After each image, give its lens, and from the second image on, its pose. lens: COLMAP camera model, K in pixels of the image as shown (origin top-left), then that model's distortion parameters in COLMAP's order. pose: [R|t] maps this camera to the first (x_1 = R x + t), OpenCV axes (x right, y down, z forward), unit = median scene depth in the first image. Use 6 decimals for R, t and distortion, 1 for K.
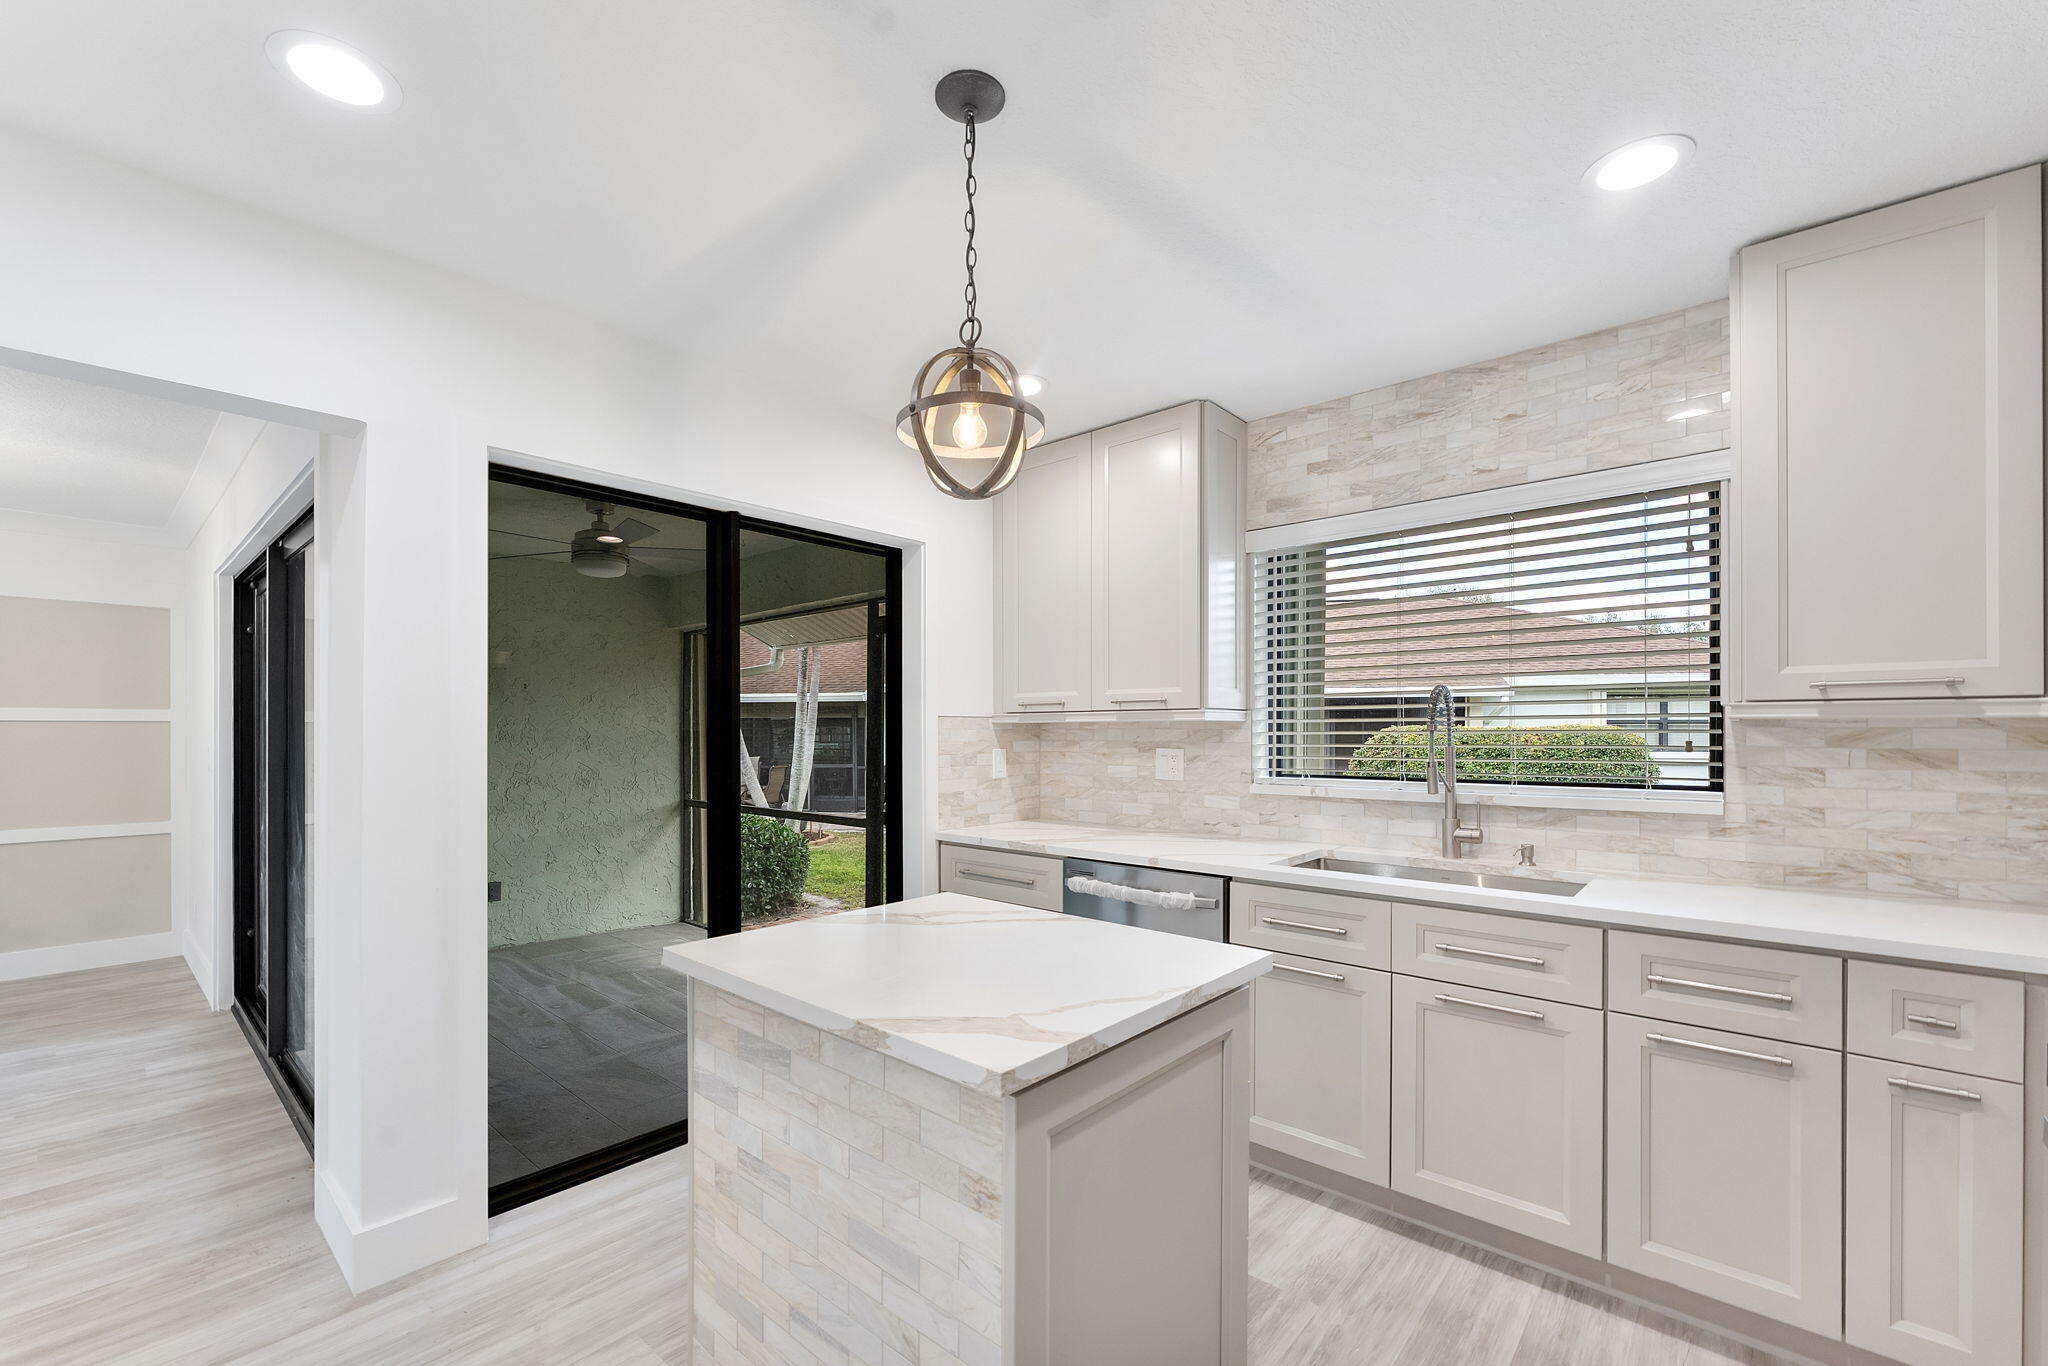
lens RADIAL K [[855.3, 0, 1013.2], [0, 855.3, 731.7], [0, 0, 1]] dist [0.000940, 0.000407]
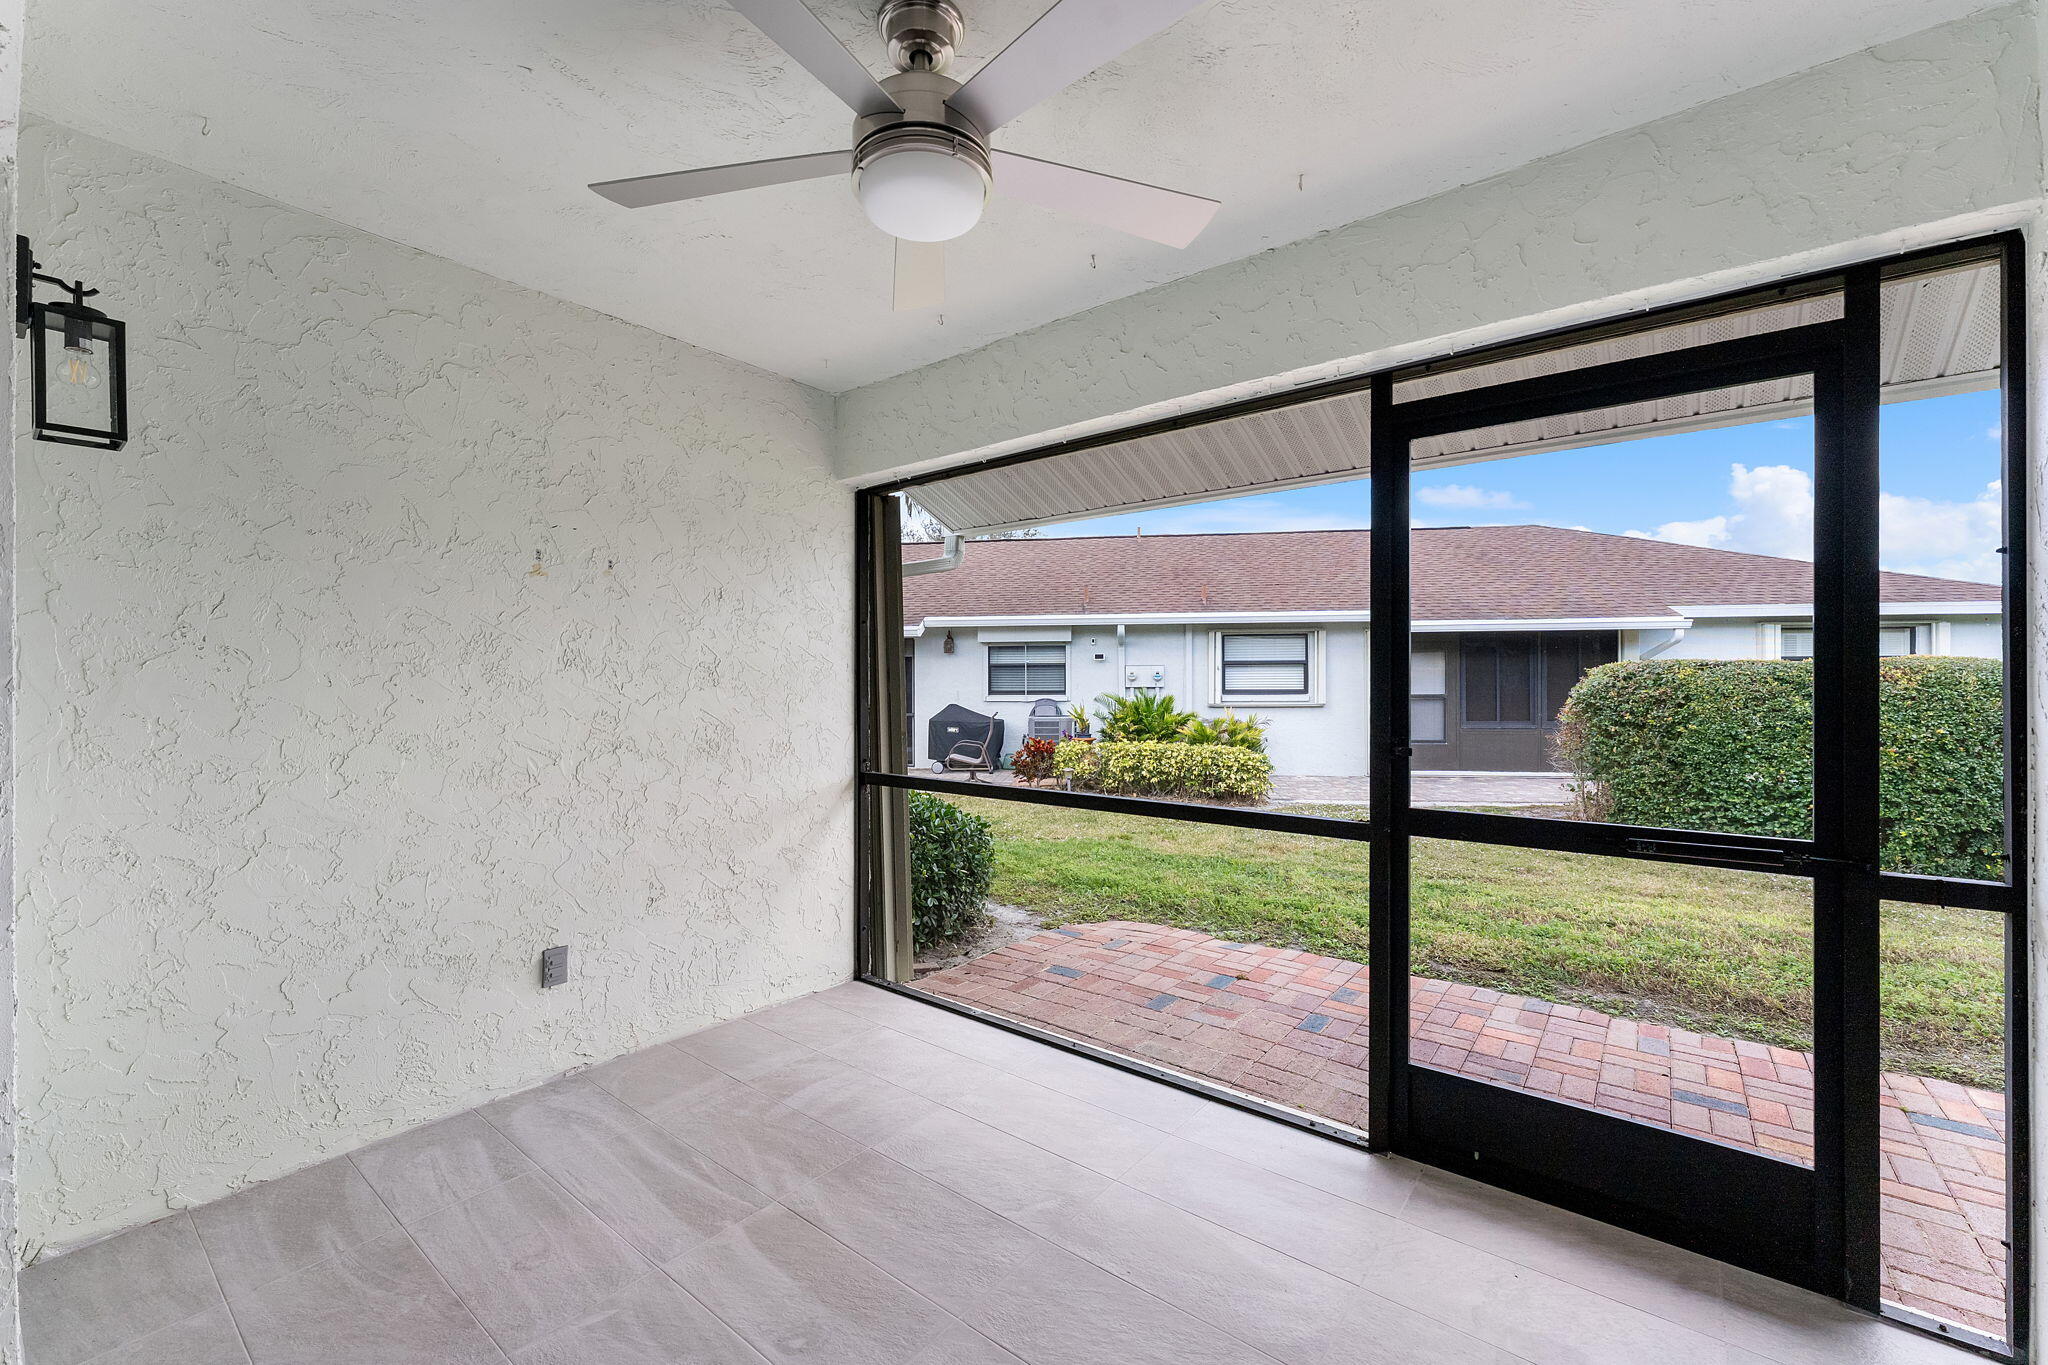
lens RADIAL K [[831.7, 0, 1022.3], [0, 831.7, 675.1], [0, 0, 1]] dist [0.001169, 0.000200]
pose [[0.997878, -0.003808, 0.065000, -0.354590], [0.004134, 0.999980, -0.004877, 0.017794], [-0.064980, 0.005135, 0.997873, 0.480465]]
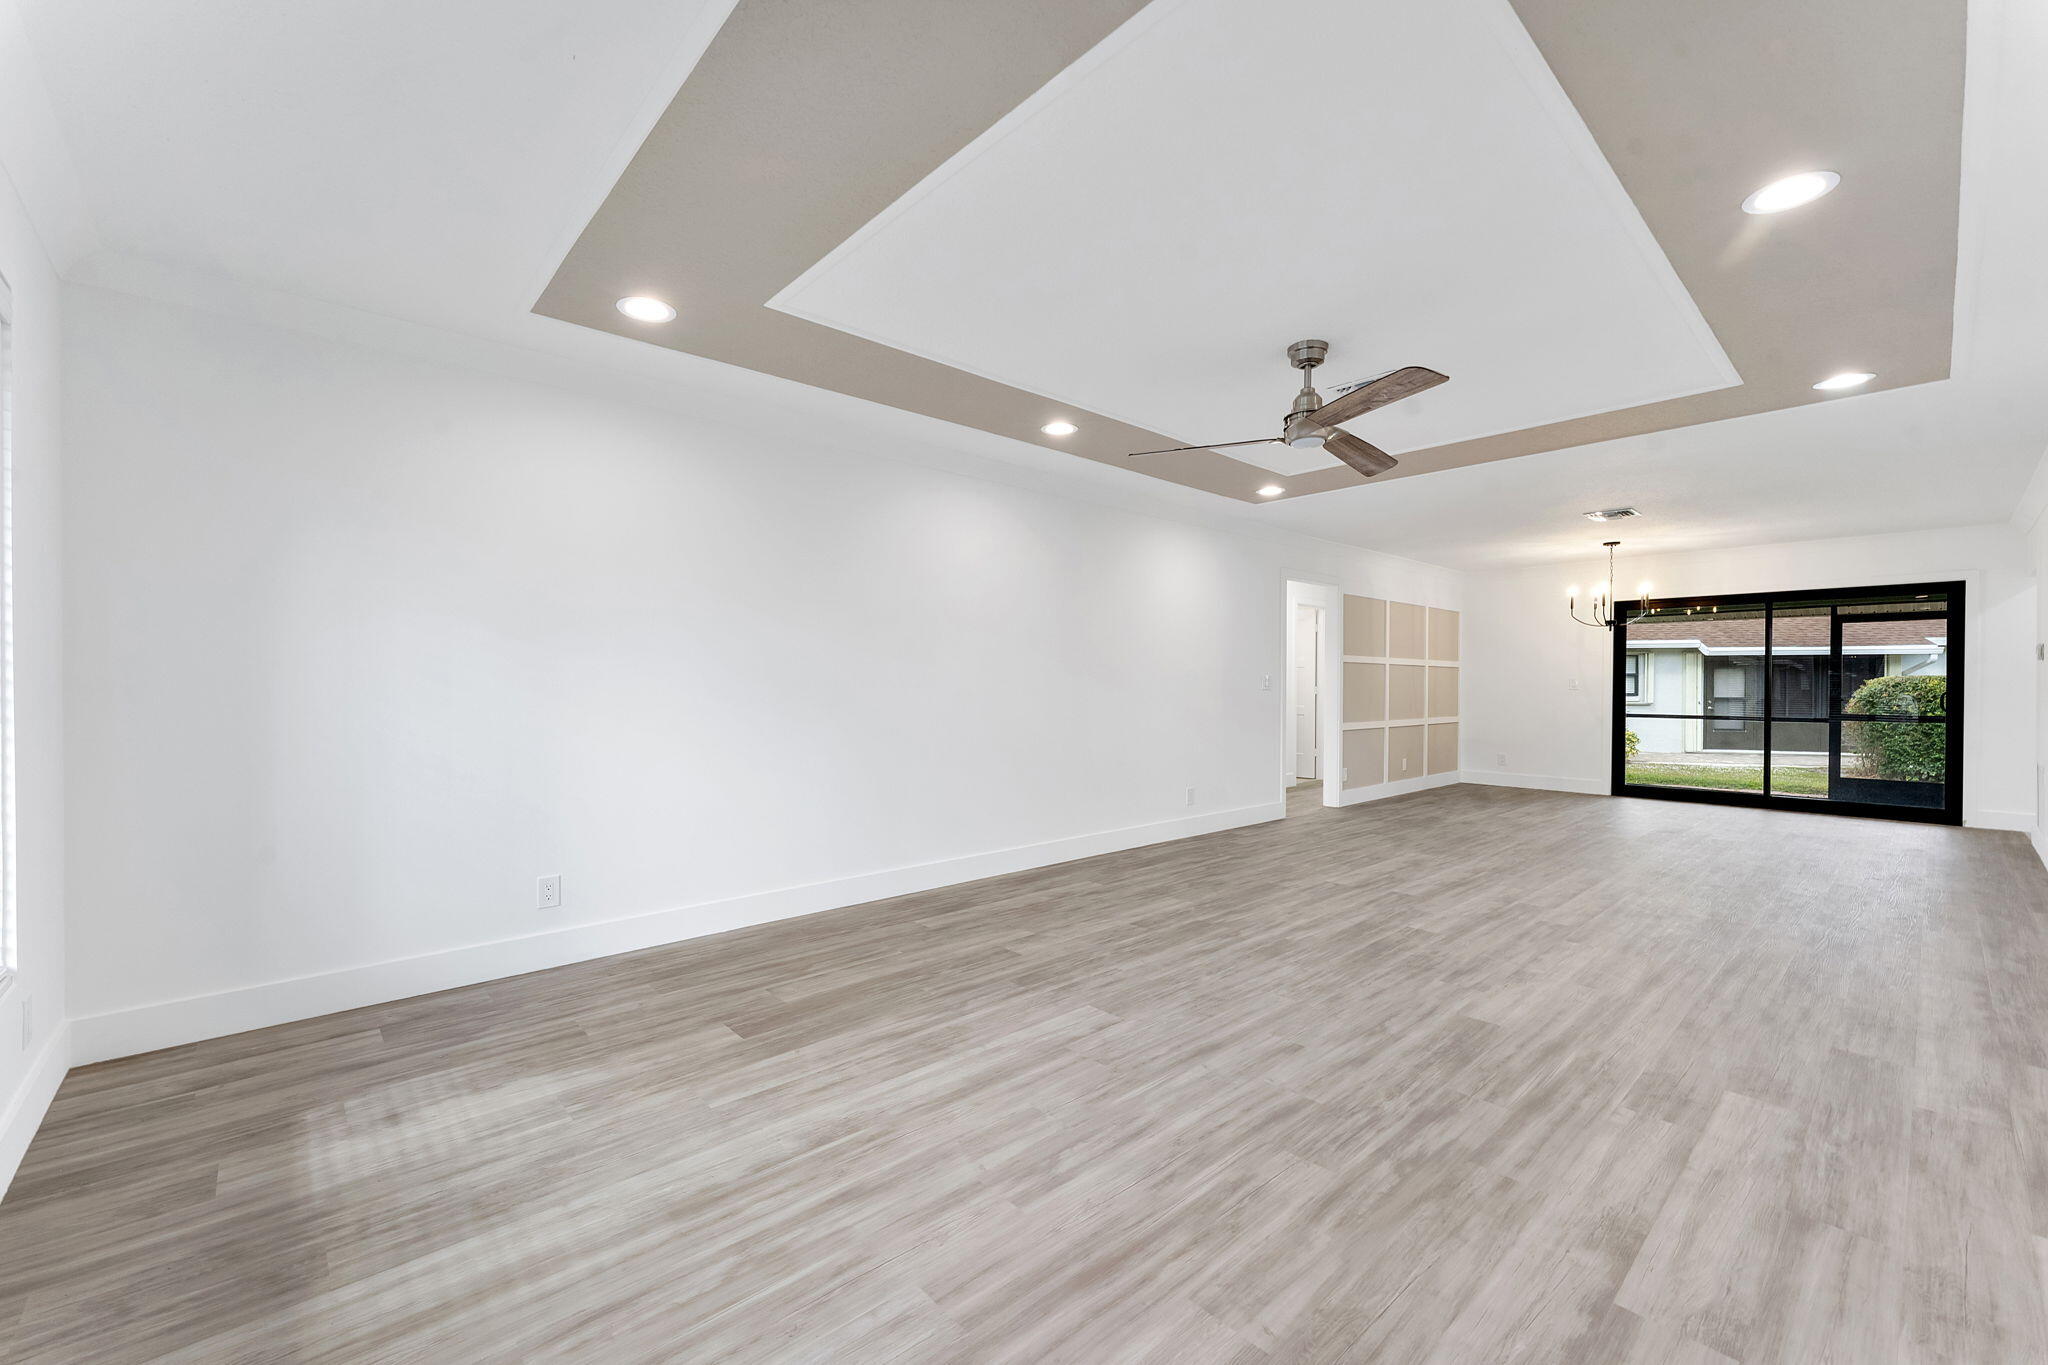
lens RADIAL K [[833.2, 0, 1019.2], [0, 833.2, 687.4], [0, 0, 1]] dist [0.001473, 0.000104]
pose [[0.994376, 0.002915, -0.105870, -1.598101], [-0.003010, 0.999995, -0.000741, 0.035127], [0.105867, 0.001055, 0.994380, -0.958527]]
